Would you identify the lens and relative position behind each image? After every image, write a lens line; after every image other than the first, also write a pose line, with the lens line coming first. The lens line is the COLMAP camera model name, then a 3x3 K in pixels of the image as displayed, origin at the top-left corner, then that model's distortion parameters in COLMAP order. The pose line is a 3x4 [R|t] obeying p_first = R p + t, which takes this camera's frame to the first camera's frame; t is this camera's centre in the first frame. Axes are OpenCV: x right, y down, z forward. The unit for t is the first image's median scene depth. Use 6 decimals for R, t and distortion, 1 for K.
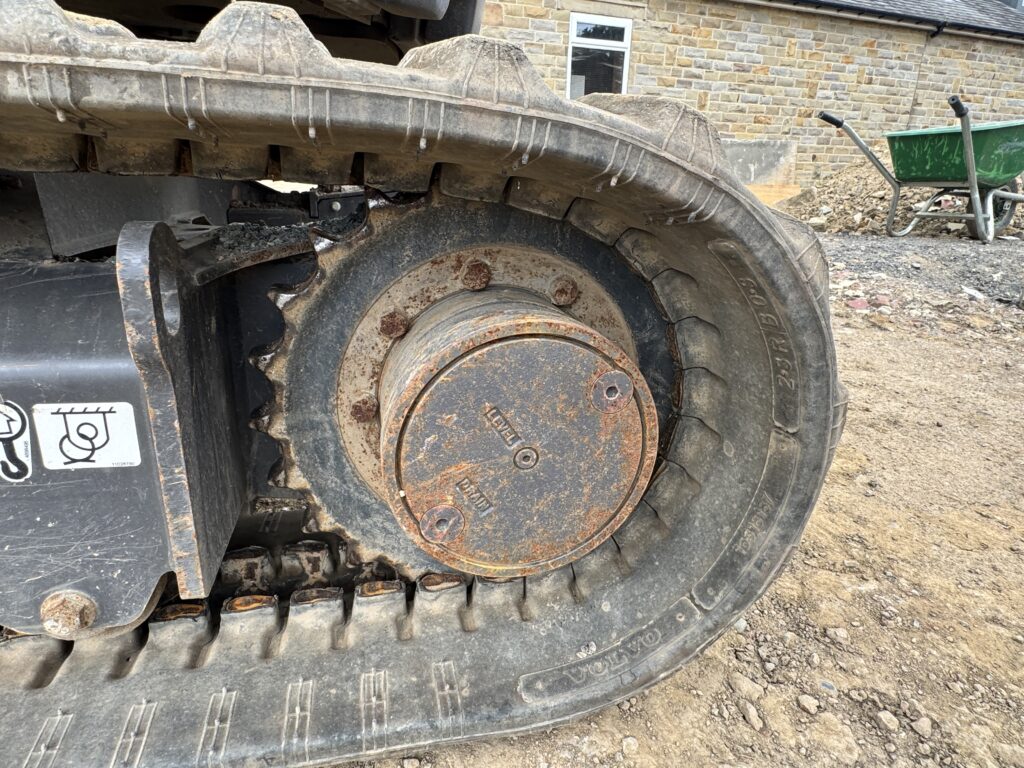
lens RADIAL K [[590.6, 0, 494.4], [0, 590.6, 383.2], [0, 0, 1]] dist [-0.003287, -0.000235]
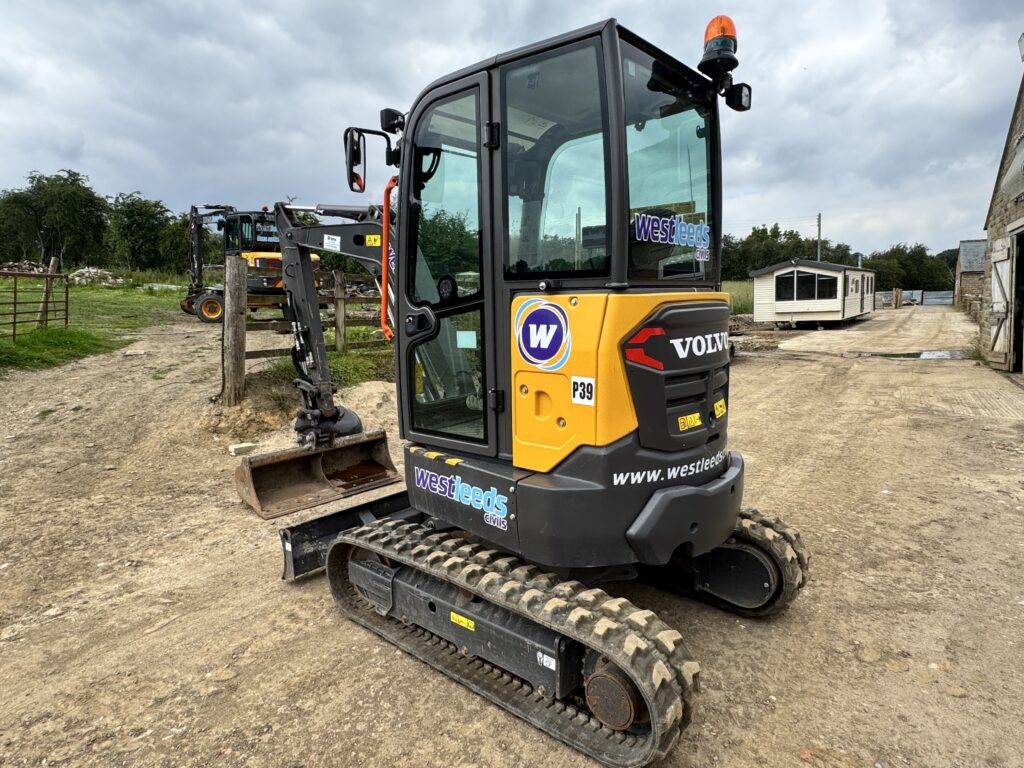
lens RADIAL K [[625.0, 0, 501.9], [0, 625.0, 383.7], [0, 0, 1]] dist [0.002322, -0.002094]
pose [[0.598444, 0.070898, -0.798021, 0.161102], [-0.229484, 0.969509, -0.085959, -0.082643], [0.767594, 0.234575, 0.596467, -0.158328]]
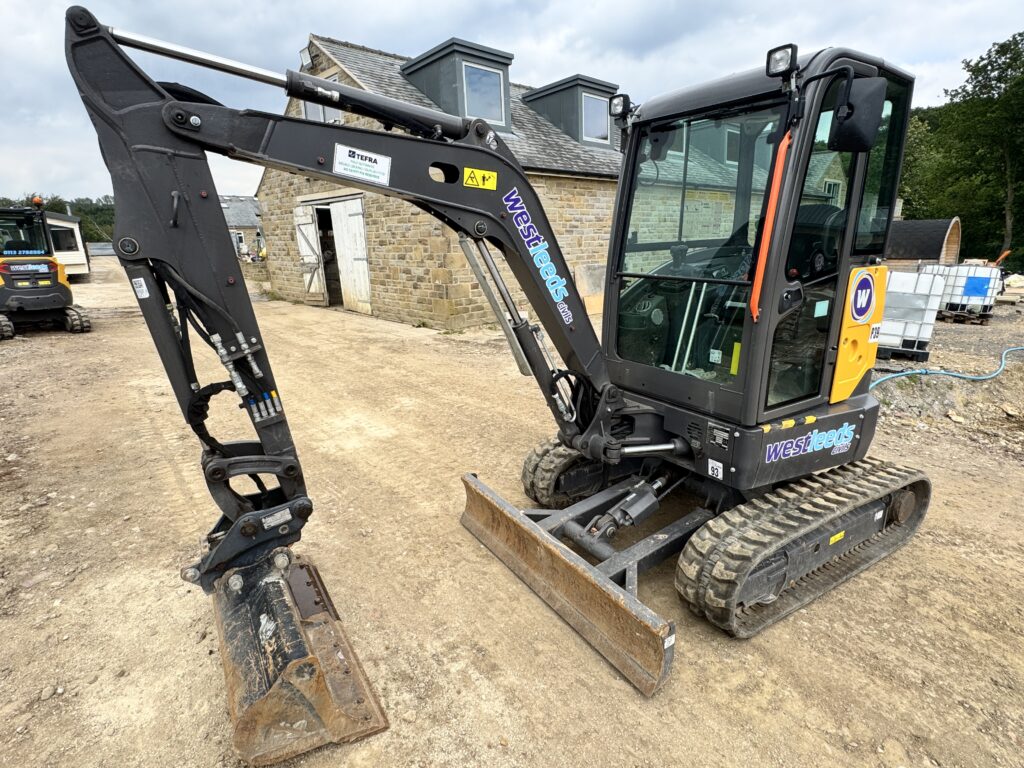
lens RADIAL K [[544.9, 0, 507.3], [0, 544.9, 381.9], [0, 0, 1]] dist [-0.002785, 0.000719]
pose [[0.932380, -0.118543, 0.341490, -0.355748], [0.143120, 0.988560, -0.047601, -0.096662], [-0.331940, 0.093256, 0.938679, -0.211729]]
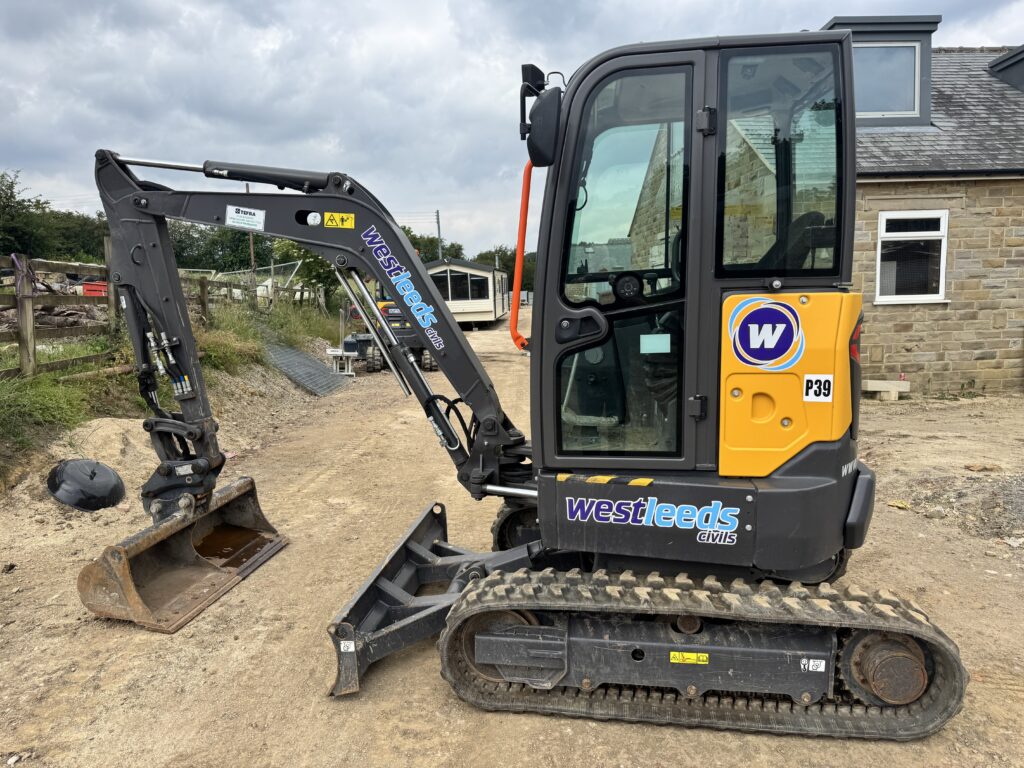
lens RADIAL K [[727.7, 0, 512.0], [0, 727.7, 384.0], [0, 0, 1]] dist [0.073467, -0.089505]
pose [[0.944299, 0.001244, -0.329086, -0.047147], [-0.069283, 0.978332, -0.195106, -0.041936], [0.321713, 0.207039, 0.923924, -0.305729]]
